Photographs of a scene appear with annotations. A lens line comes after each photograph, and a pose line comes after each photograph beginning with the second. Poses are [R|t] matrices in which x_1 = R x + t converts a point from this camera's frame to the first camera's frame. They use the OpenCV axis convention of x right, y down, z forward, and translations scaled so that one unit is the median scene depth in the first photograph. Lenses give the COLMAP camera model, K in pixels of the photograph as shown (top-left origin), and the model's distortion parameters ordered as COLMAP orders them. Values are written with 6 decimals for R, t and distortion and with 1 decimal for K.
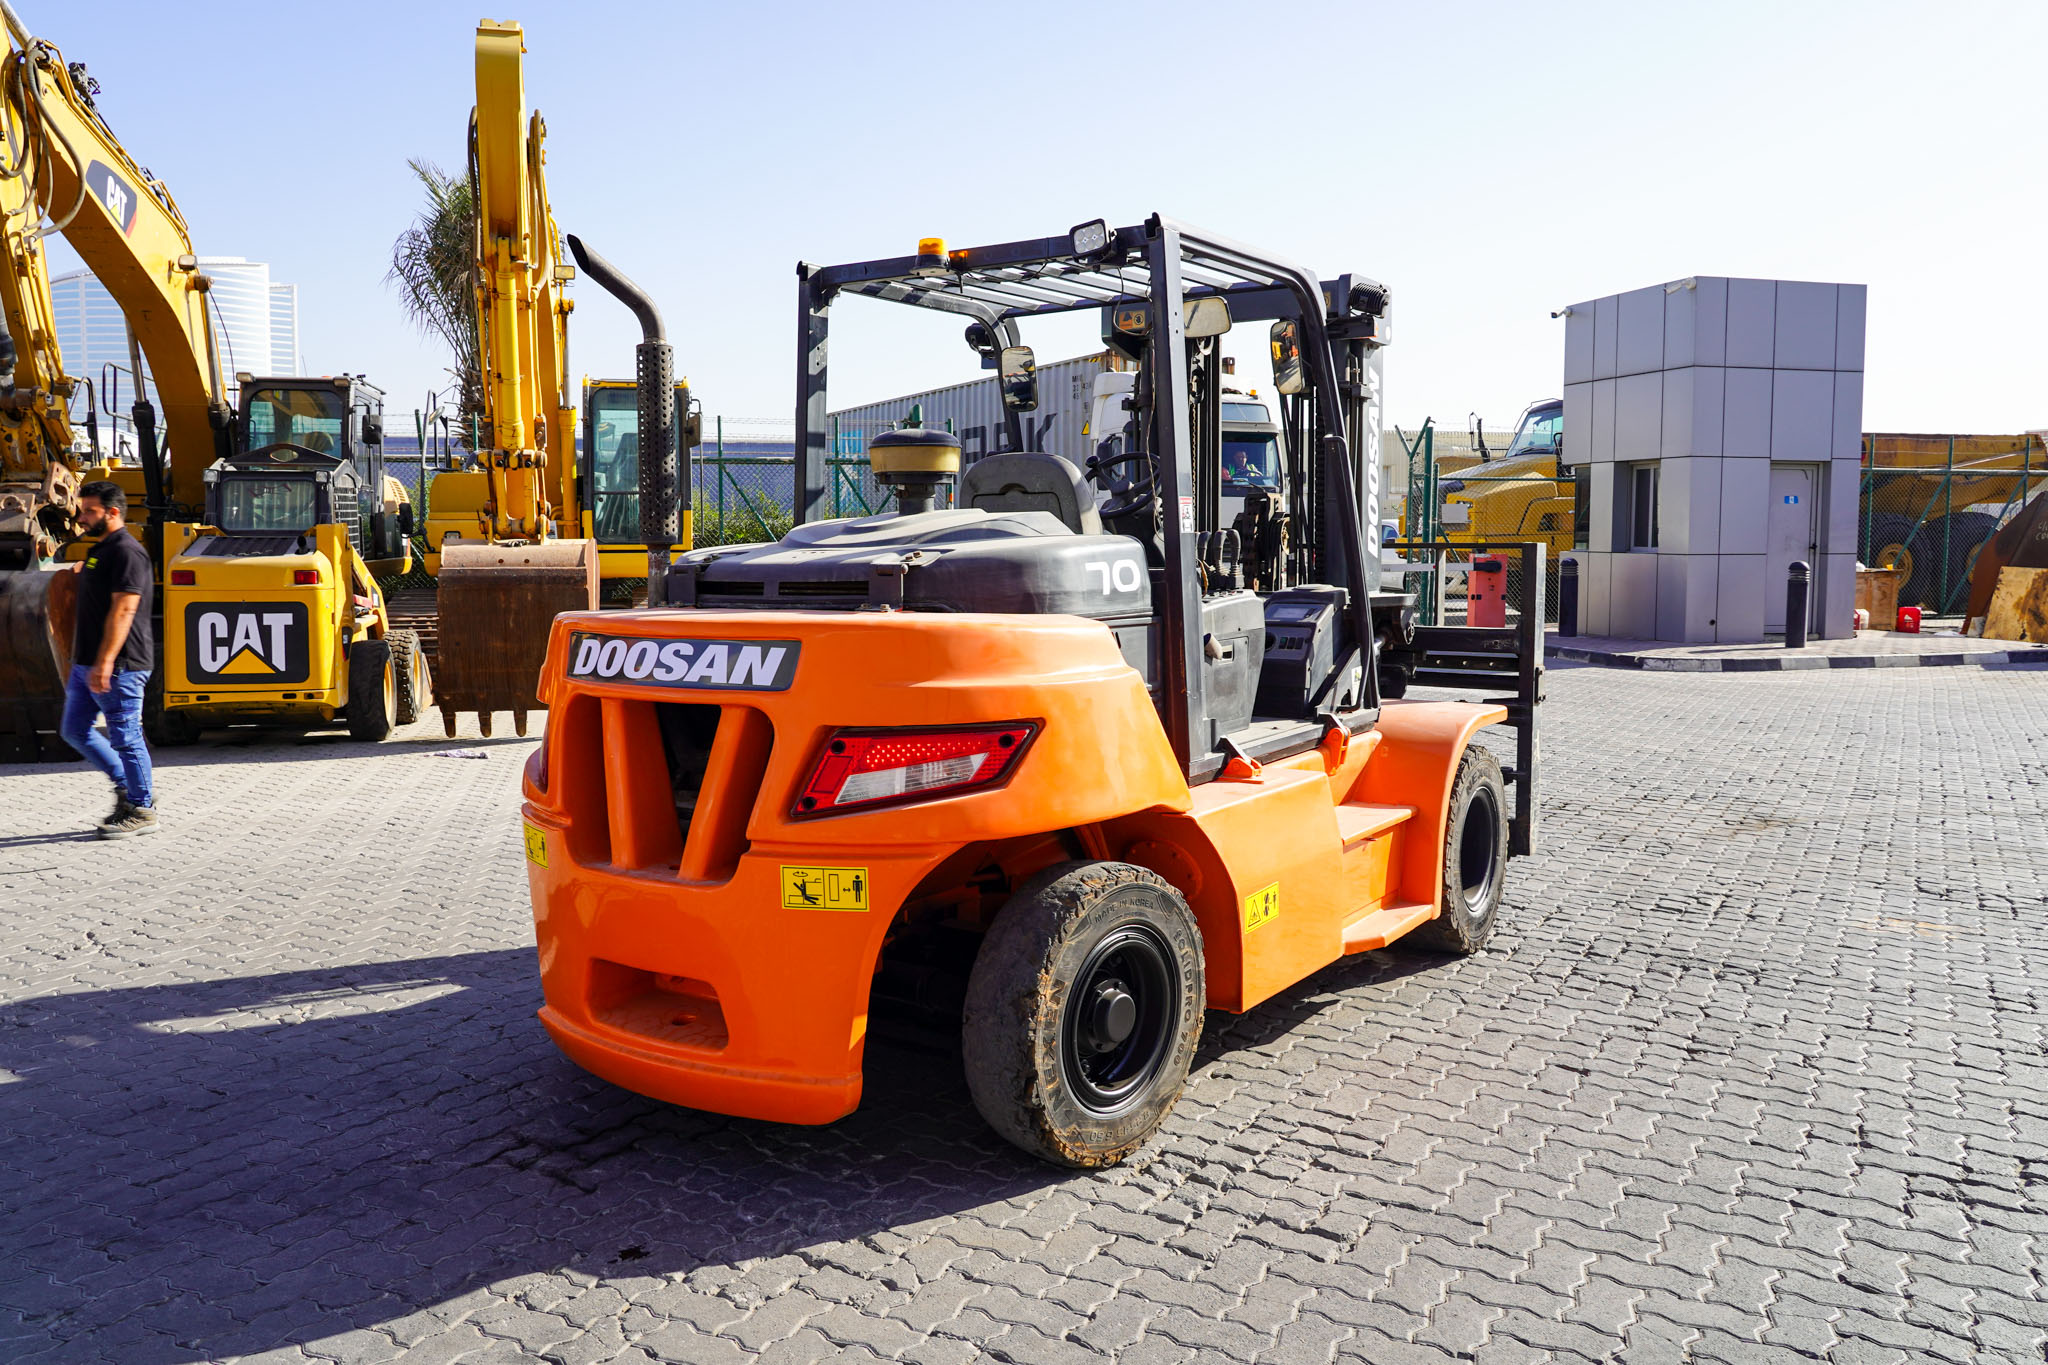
lens RADIAL K [[1523.8, 0, 986.1], [0, 1523.8, 647.4], [0, 0, 1]] dist [-0.031719, 0.000847]
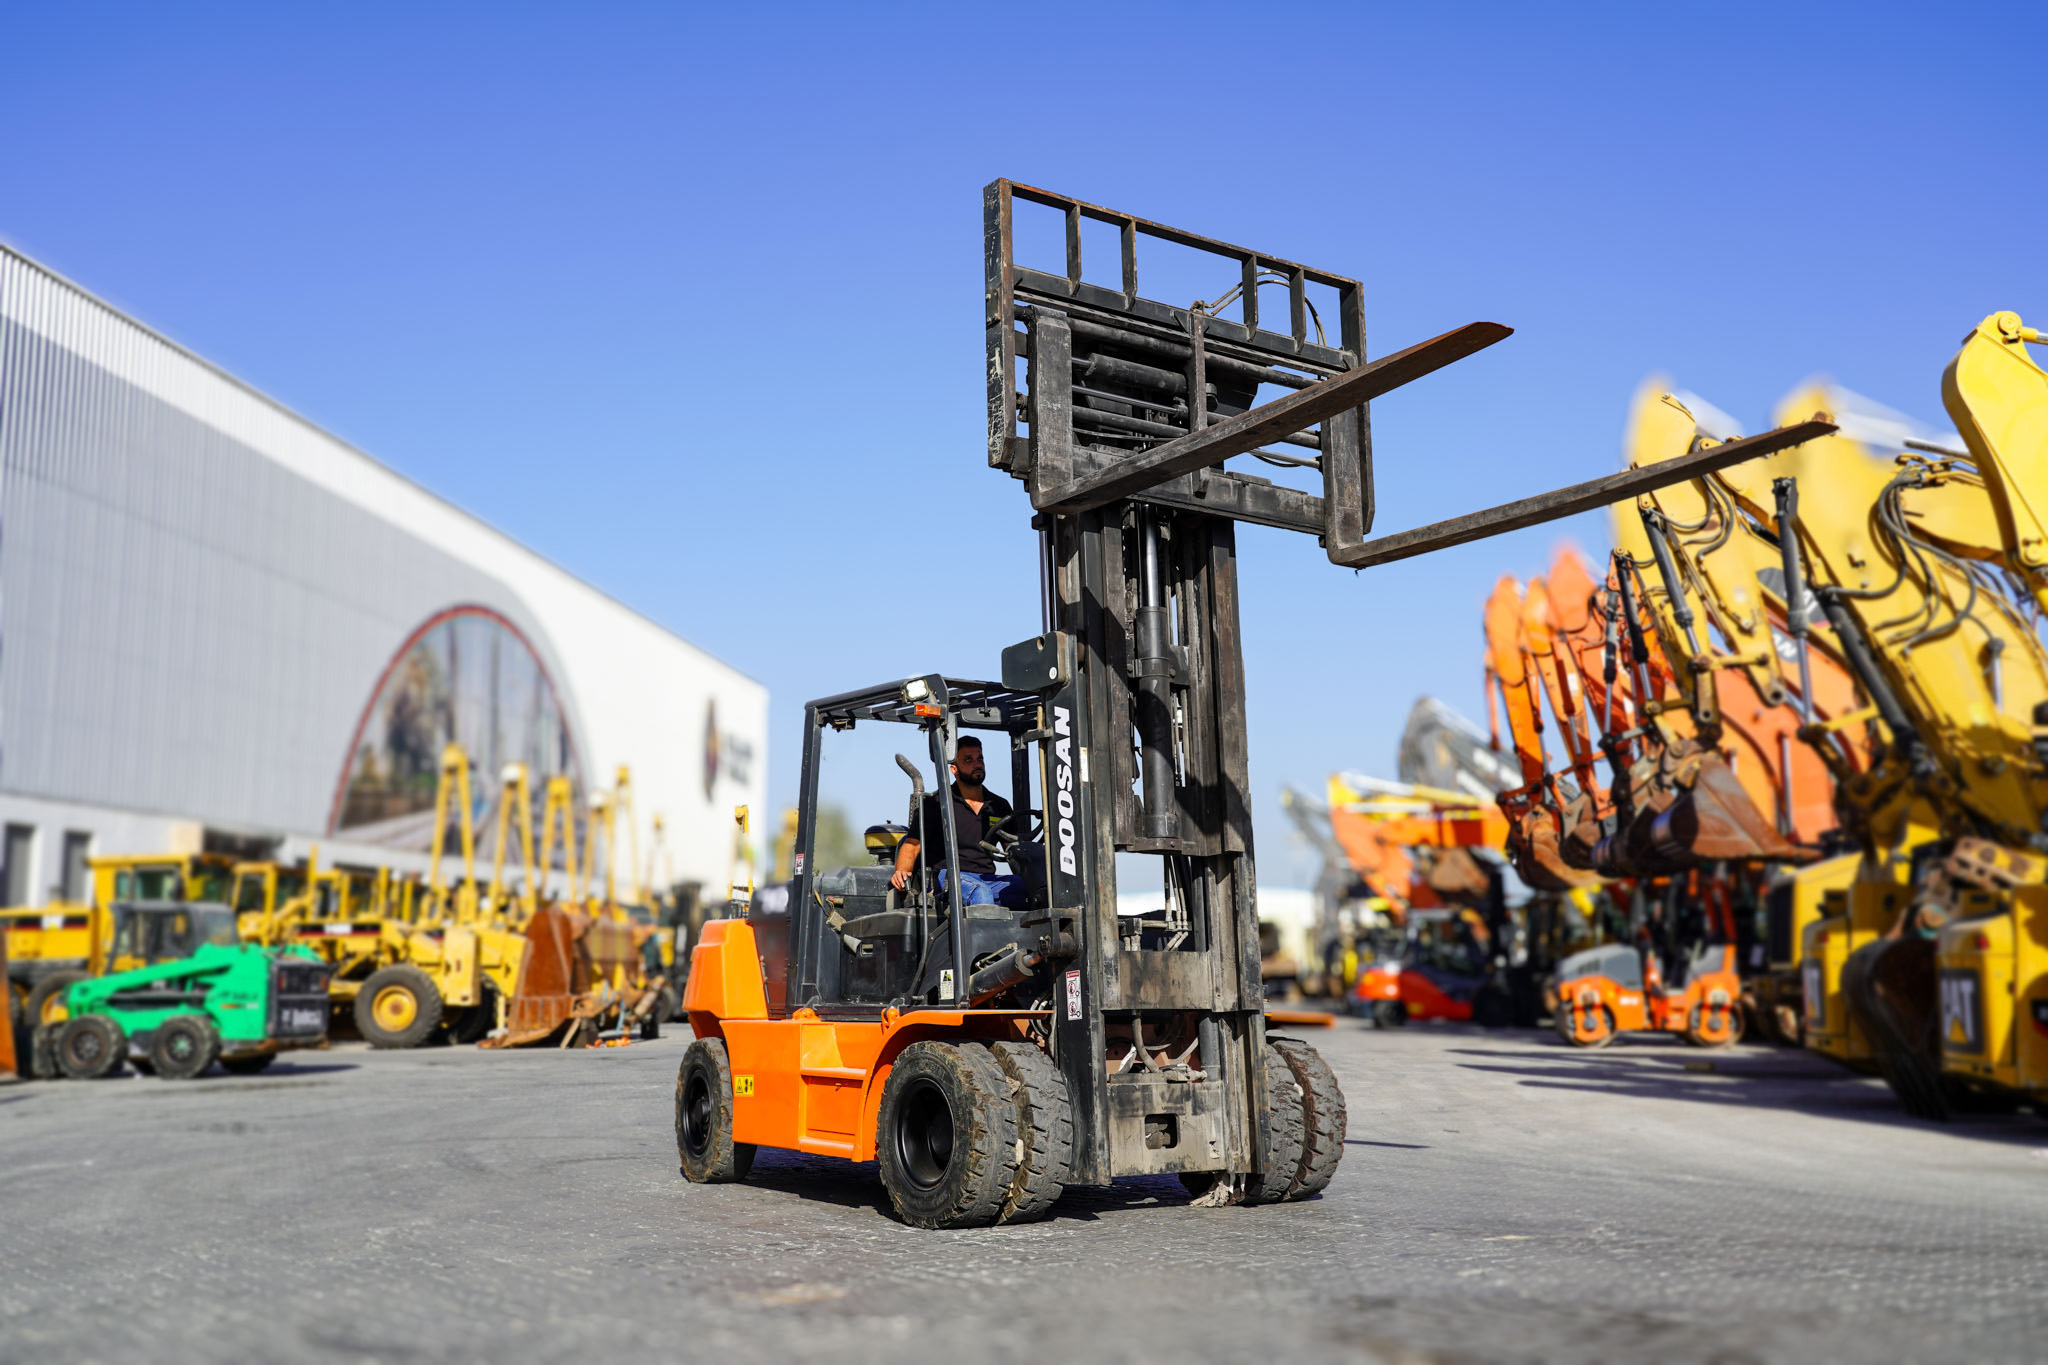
lens RADIAL K [[2001.4, 0, 1035.9], [0, 2001.4, 667.4], [0, 0, 1]] dist [0.038577, -0.012835]
pose [[-0.328828, -0.144119, -0.933328, 1.974011], [-0.067725, 0.989341, -0.128908, -0.027810], [0.941958, 0.020821, -0.335083, 1.776607]]
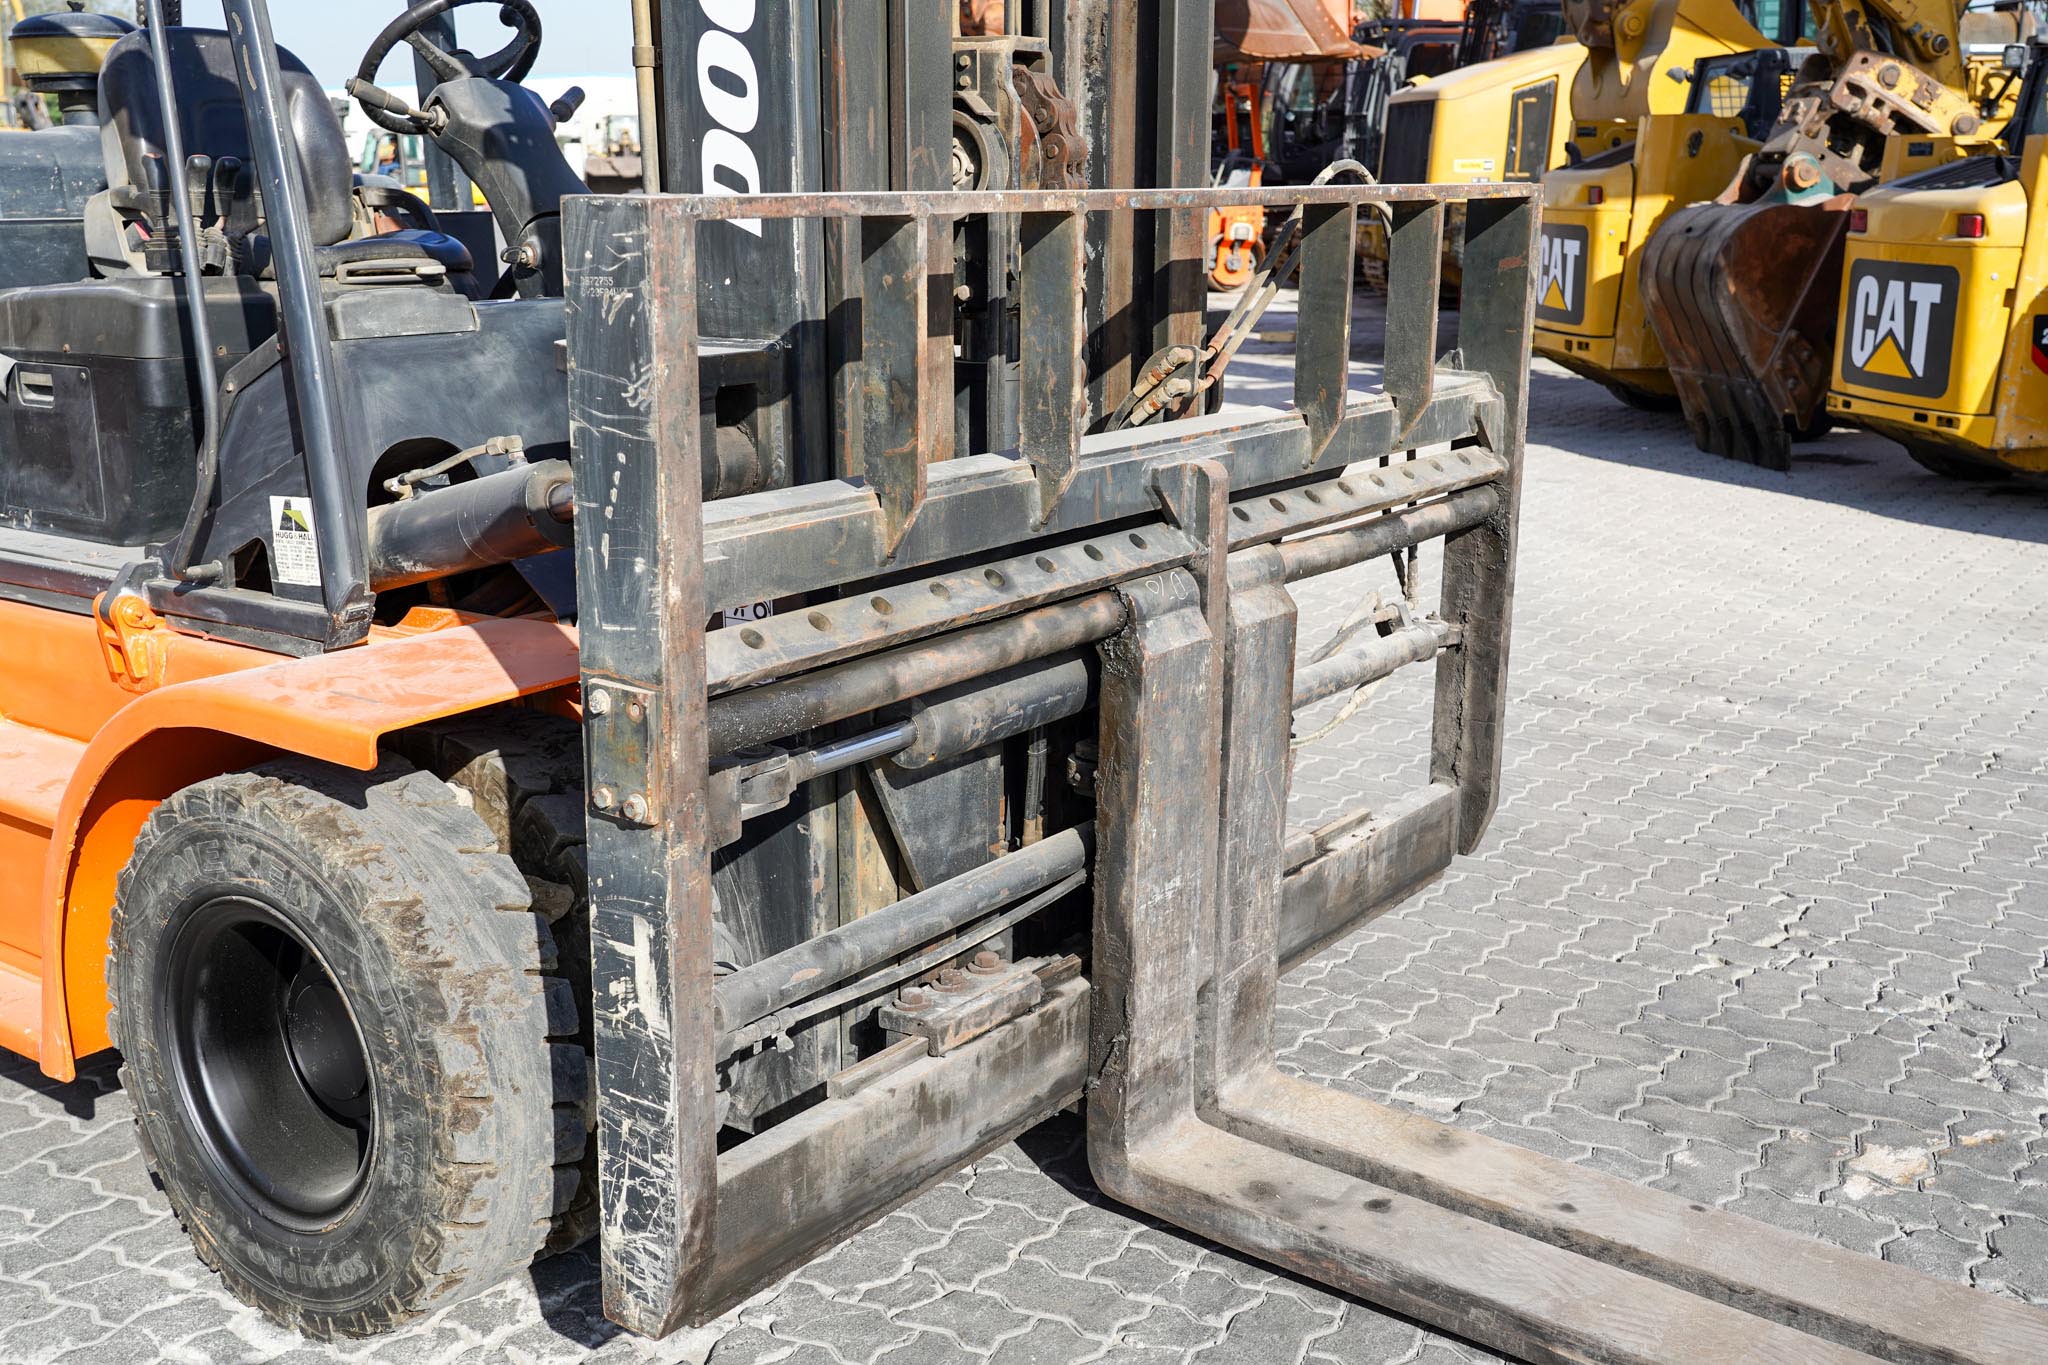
lens RADIAL K [[2085.3, 0, 1018.1], [0, 2085.3, 660.0], [0, 0, 1]] dist [0.038593, -0.018182]
pose [[-0.033250, 0.230116, -0.972595, 0.880700], [-0.068095, 0.970350, 0.231913, -0.096817], [0.997125, 0.073940, -0.016594, 1.329528]]
